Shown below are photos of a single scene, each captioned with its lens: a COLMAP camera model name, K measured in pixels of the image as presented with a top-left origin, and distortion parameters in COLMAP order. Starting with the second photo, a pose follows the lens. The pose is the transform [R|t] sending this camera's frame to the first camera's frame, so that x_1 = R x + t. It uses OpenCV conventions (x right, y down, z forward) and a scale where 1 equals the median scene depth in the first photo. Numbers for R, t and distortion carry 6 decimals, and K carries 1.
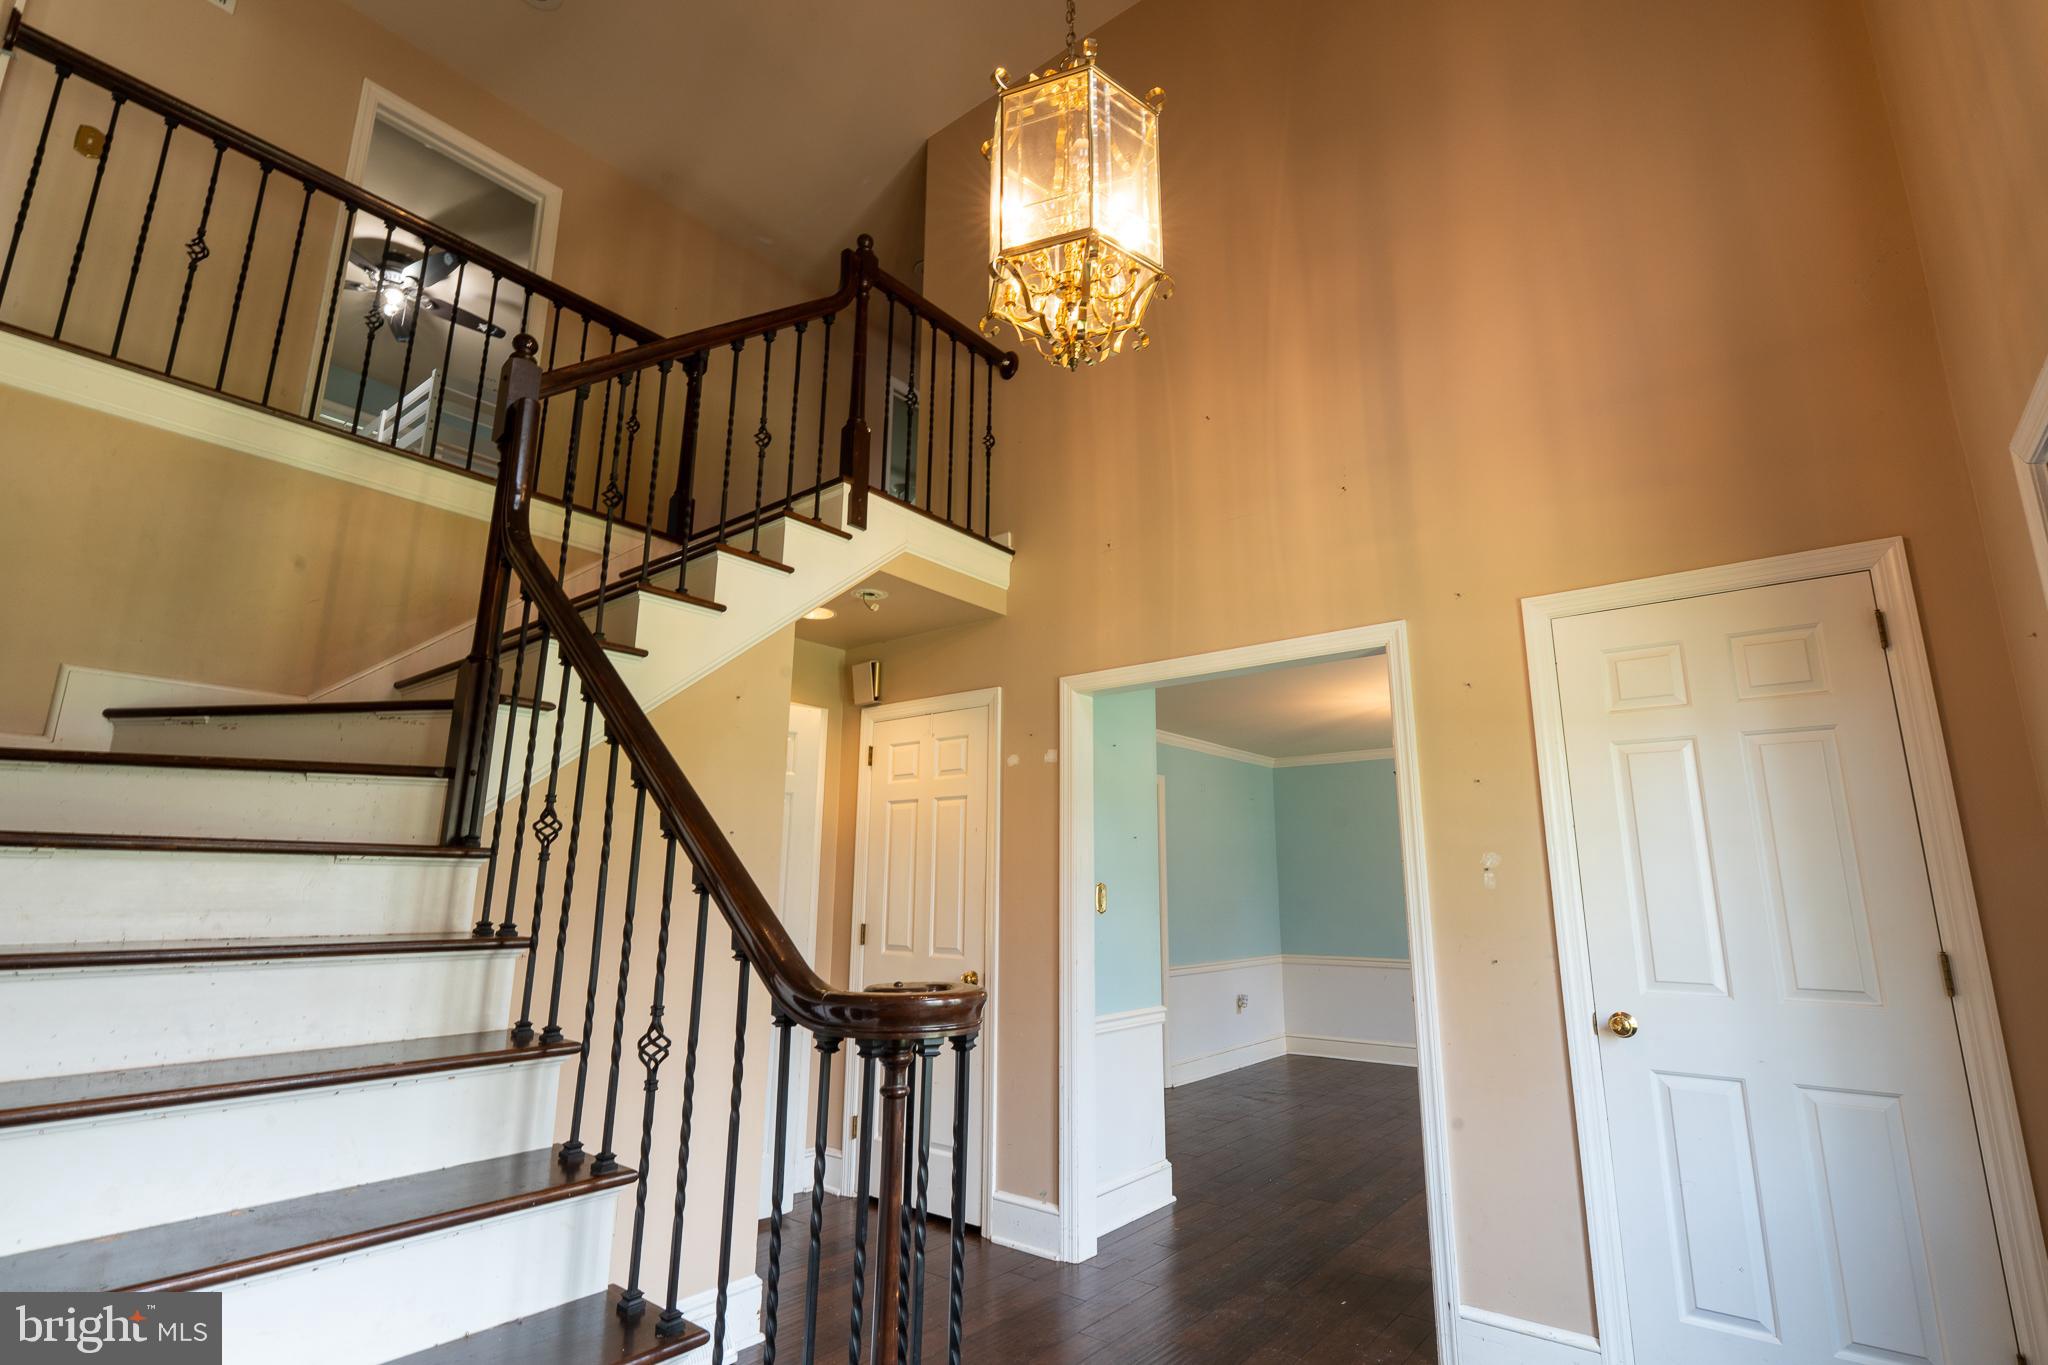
lens RADIAL K [[940.5, 0, 1024.0], [0, 940.5, 682.5], [0, 0, 1]] dist [-0.025131, 0.000291]
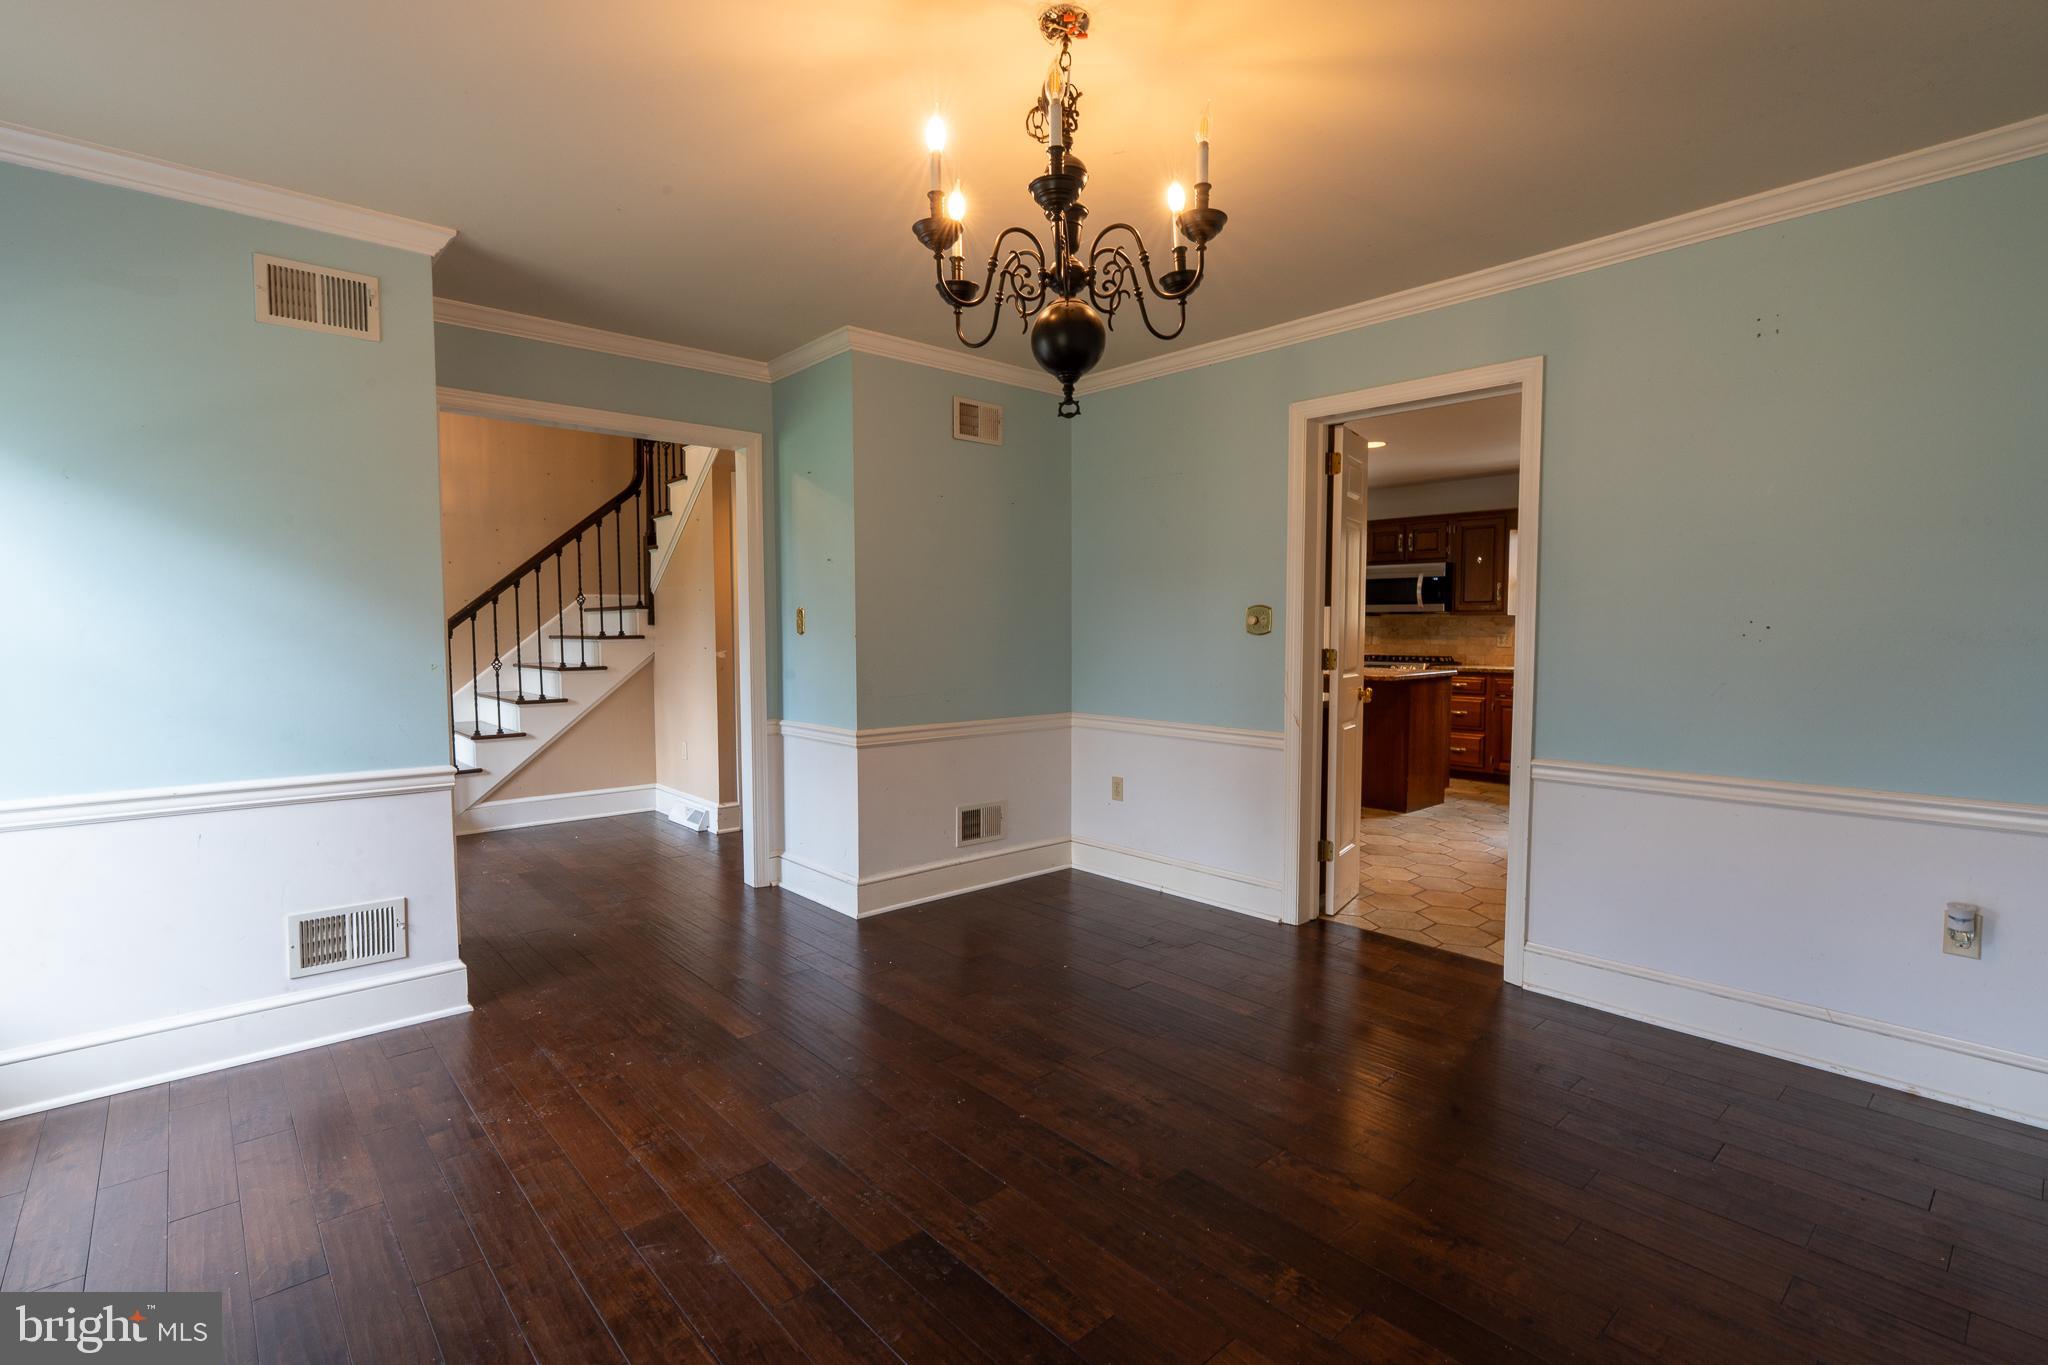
lens RADIAL K [[940.5, 0, 1024.0], [0, 940.5, 682.5], [0, 0, 1]] dist [-0.025131, 0.000291]
pose [[-0.158912, 0.062455, -0.985315, 0.552117], [0.215516, 0.976124, 0.027114, 0.165829], [0.963483, -0.208043, -0.168578, 0.701355]]
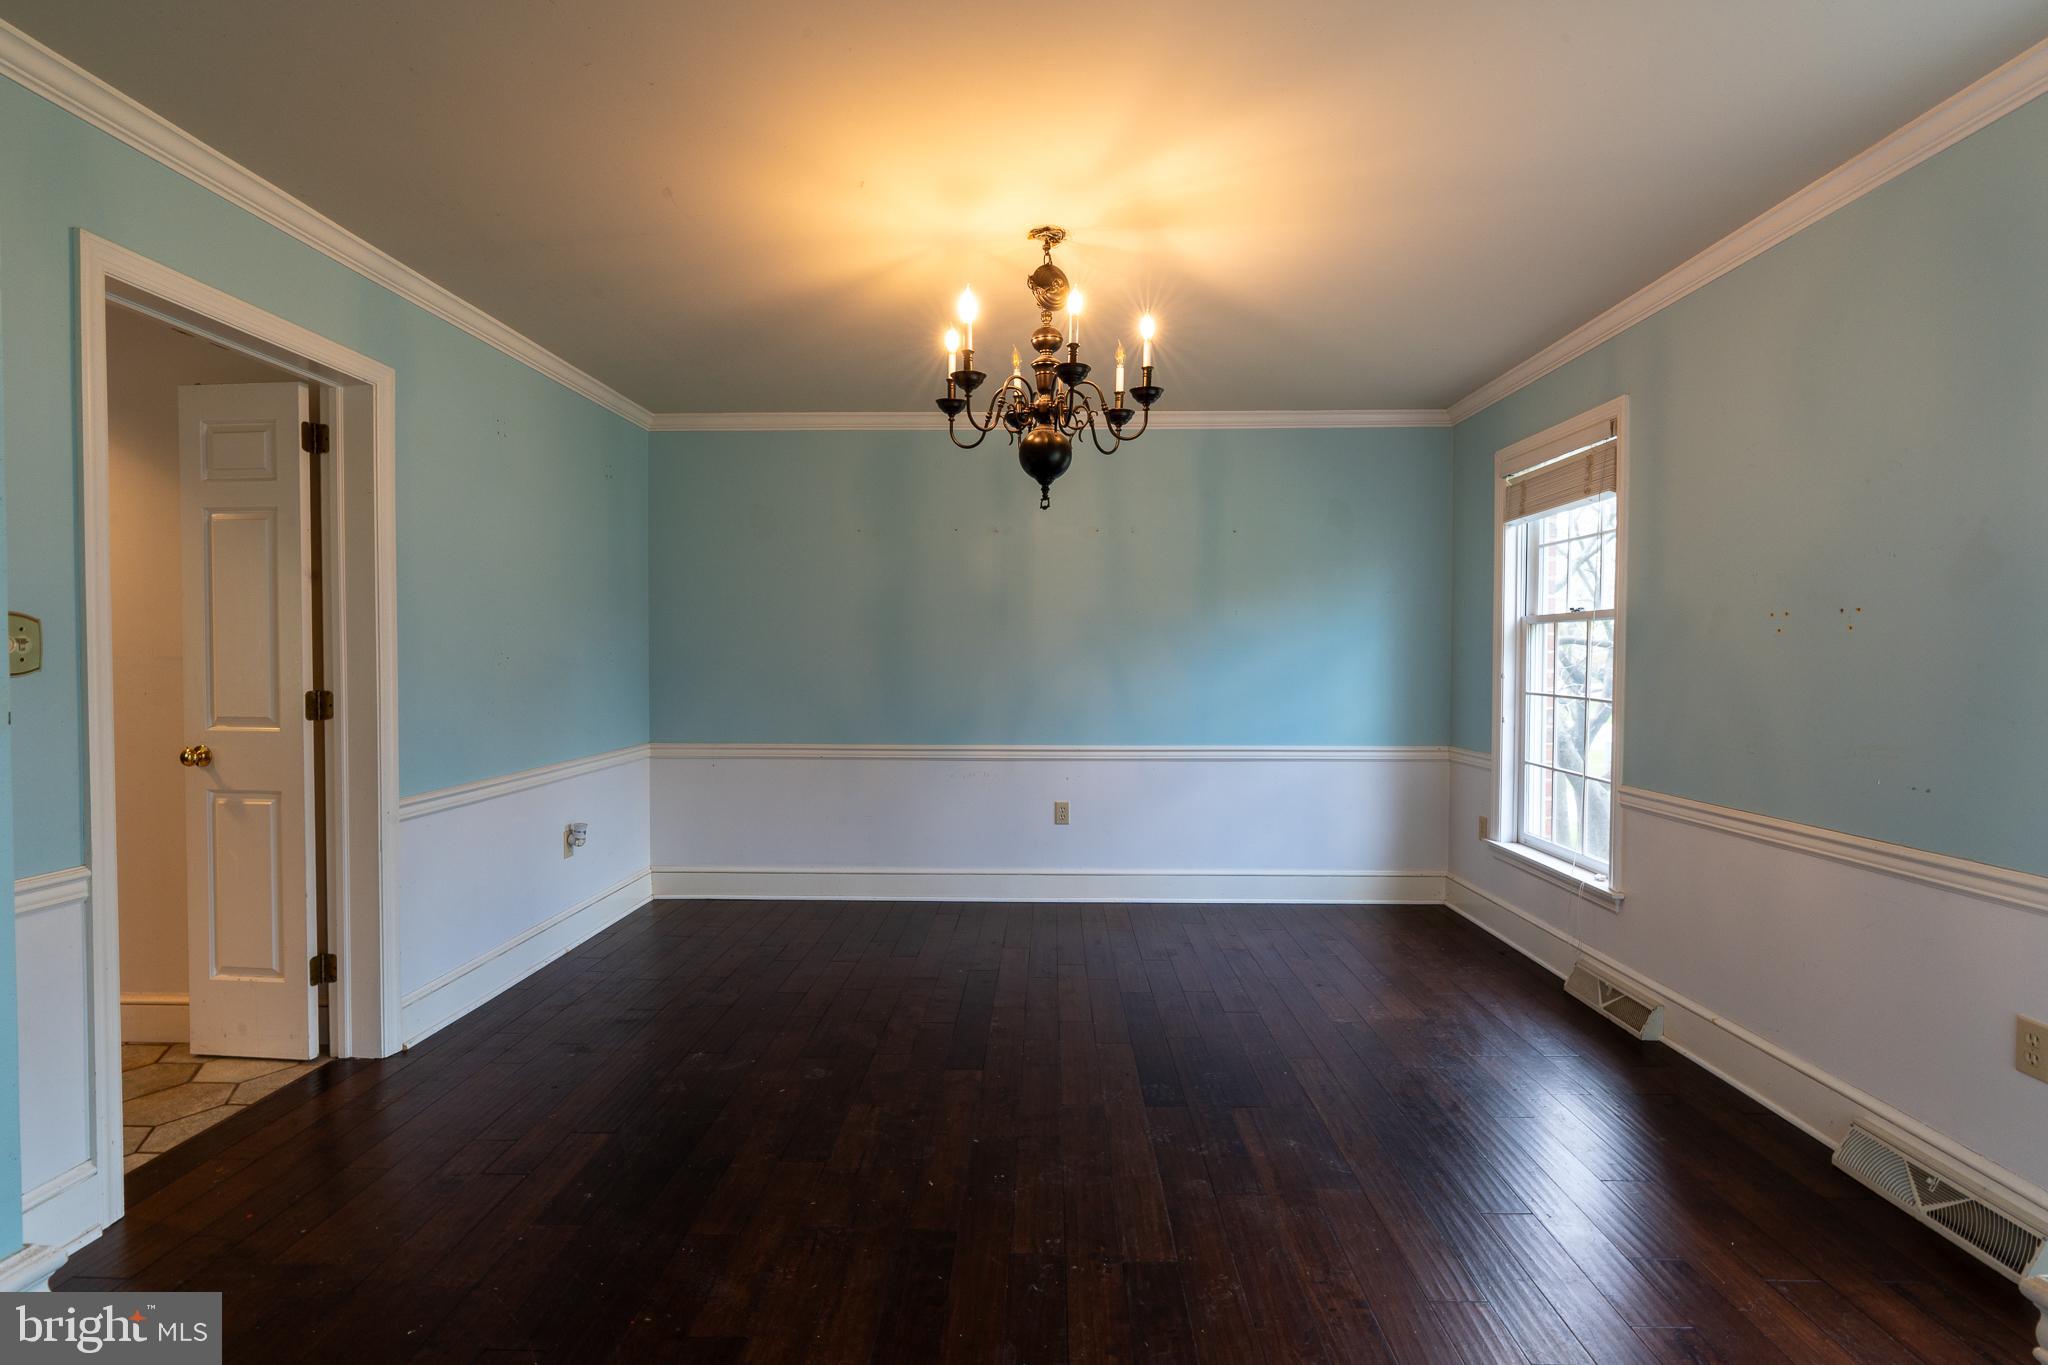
lens RADIAL K [[940.5, 0, 1024.0], [0, 940.5, 682.5], [0, 0, 1]] dist [-0.025131, 0.000291]
pose [[0.789532, -0.019223, 0.613408, 0.100485], [-0.130105, 0.971548, 0.197908, 0.105489], [-0.599760, -0.236063, 0.764567, 0.419560]]
